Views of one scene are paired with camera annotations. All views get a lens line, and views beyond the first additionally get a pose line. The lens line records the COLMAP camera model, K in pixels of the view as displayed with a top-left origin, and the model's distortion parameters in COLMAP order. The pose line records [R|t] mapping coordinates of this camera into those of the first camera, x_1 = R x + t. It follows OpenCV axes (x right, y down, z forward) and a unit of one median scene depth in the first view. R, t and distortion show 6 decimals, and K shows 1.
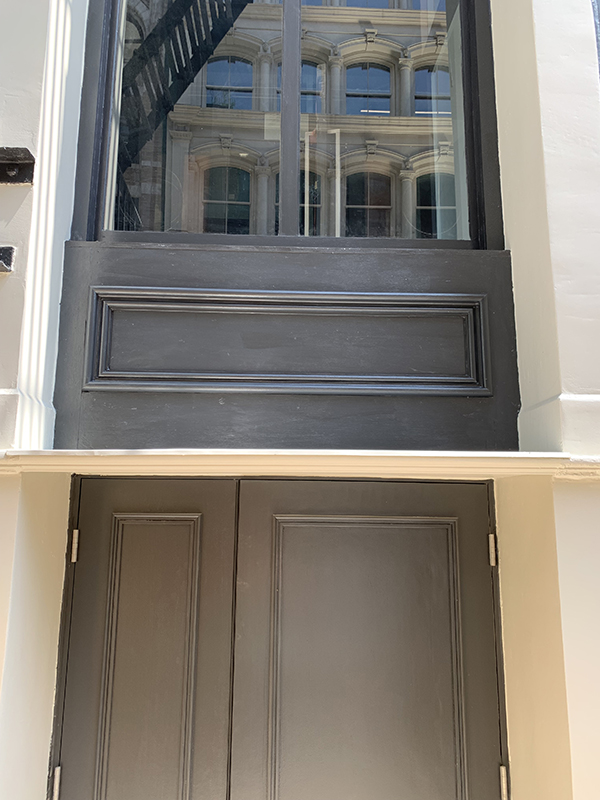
lens RADIAL K [[608.3, 0, 299.2], [0, 608.3, 392.6], [0, 0, 1]] dist [0.034217, -0.040338]
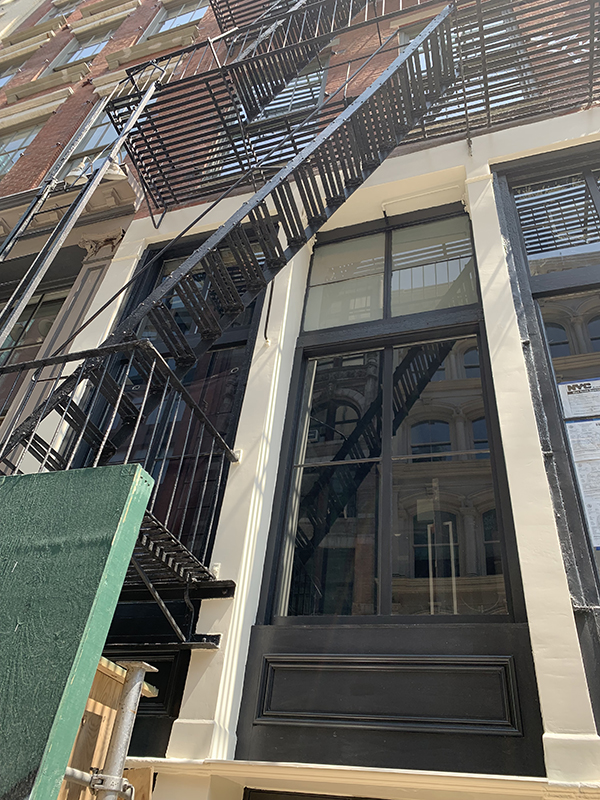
lens RADIAL K [[608.3, 0, 297.1], [0, 608.3, 392.6], [0, 0, 1]] dist [0.034217, -0.040338]
pose [[0.934459, -0.150969, -0.322482, 0.399862], [-0.034200, 0.863427, -0.503313, 0.048798], [0.354425, 0.481354, 0.801674, -0.663503]]
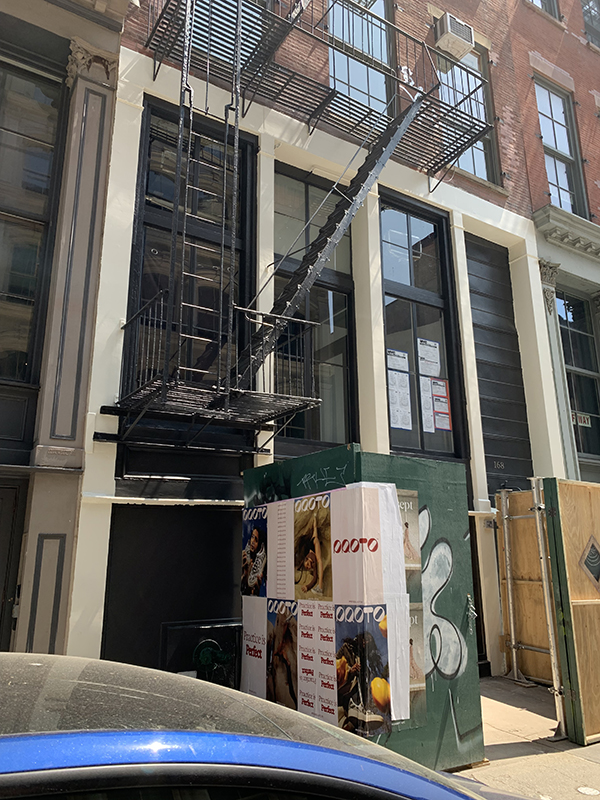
lens RADIAL K [[608.3, 0, 292.3], [0, 608.3, 397.4], [0, 0, 1]] dist [0.034217, -0.040338]
pose [[0.867628, 0.116638, 0.483340, -1.954156], [-0.079855, 0.992165, -0.096081, -0.176000], [-0.490760, 0.044766, 0.870144, -2.139332]]
